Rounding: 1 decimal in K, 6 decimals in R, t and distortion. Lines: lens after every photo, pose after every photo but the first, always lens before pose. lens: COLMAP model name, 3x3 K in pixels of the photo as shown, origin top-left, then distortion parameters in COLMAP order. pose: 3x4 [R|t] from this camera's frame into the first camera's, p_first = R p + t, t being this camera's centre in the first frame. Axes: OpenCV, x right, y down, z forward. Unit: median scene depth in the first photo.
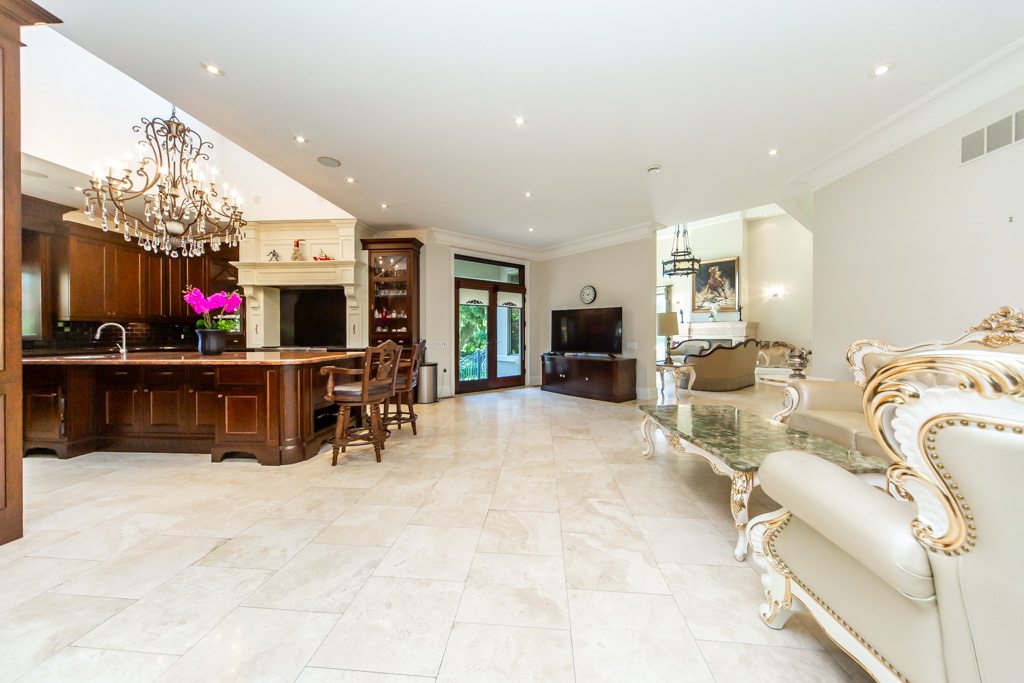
lens RADIAL K [[353.4, 0, 512.1], [0, 353.4, 336.1], [0, 0, 1]] dist [0.005490, -0.000184]
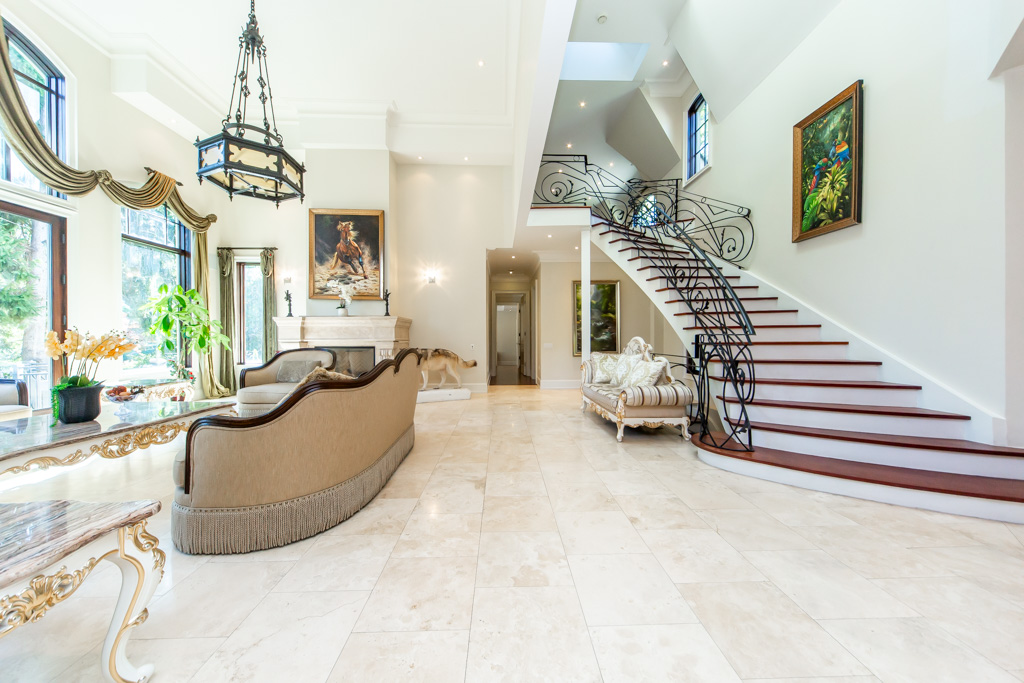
lens RADIAL K [[353.4, 0, 511.4], [0, 353.4, 340.6], [0, 0, 1]] dist [0.005490, -0.000184]
pose [[0.616089, -0.007604, 0.787640, 0.297001], [0.005405, 0.999971, 0.005425, -0.002787], [-0.787658, 0.000915, 0.616112, 0.456953]]
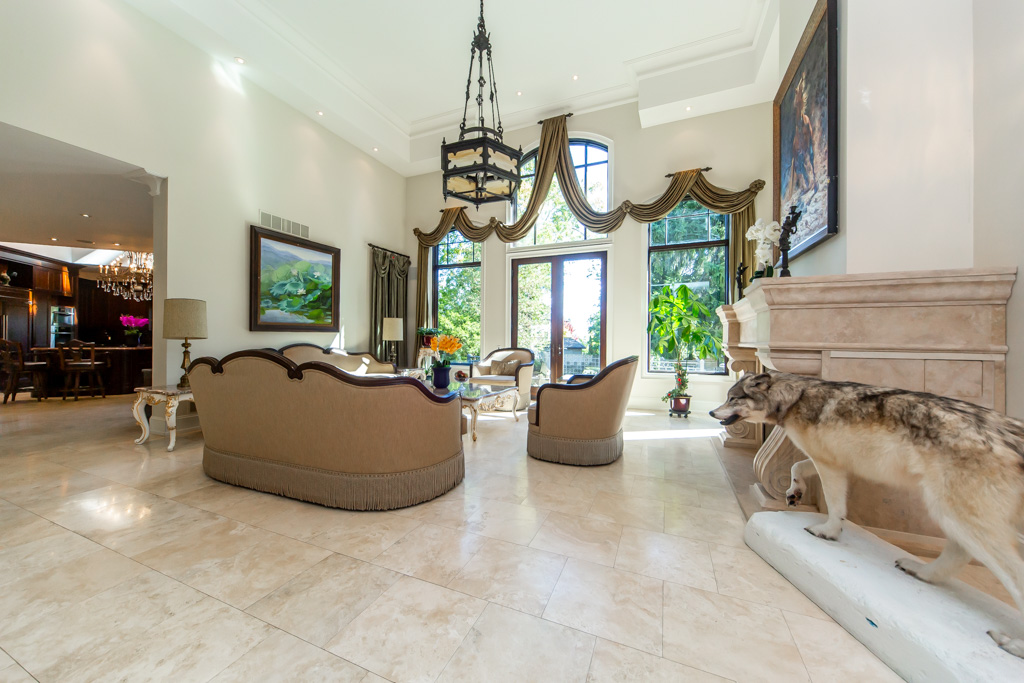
lens RADIAL K [[353.4, 0, 495.7], [0, 353.4, 341.5], [0, 0, 1]] dist [0.005490, -0.000184]
pose [[0.457771, 0.010394, -0.889009, 0.738261], [-0.012797, 0.999905, 0.005101, -0.005159], [0.888978, 0.009042, 0.457860, 0.726288]]
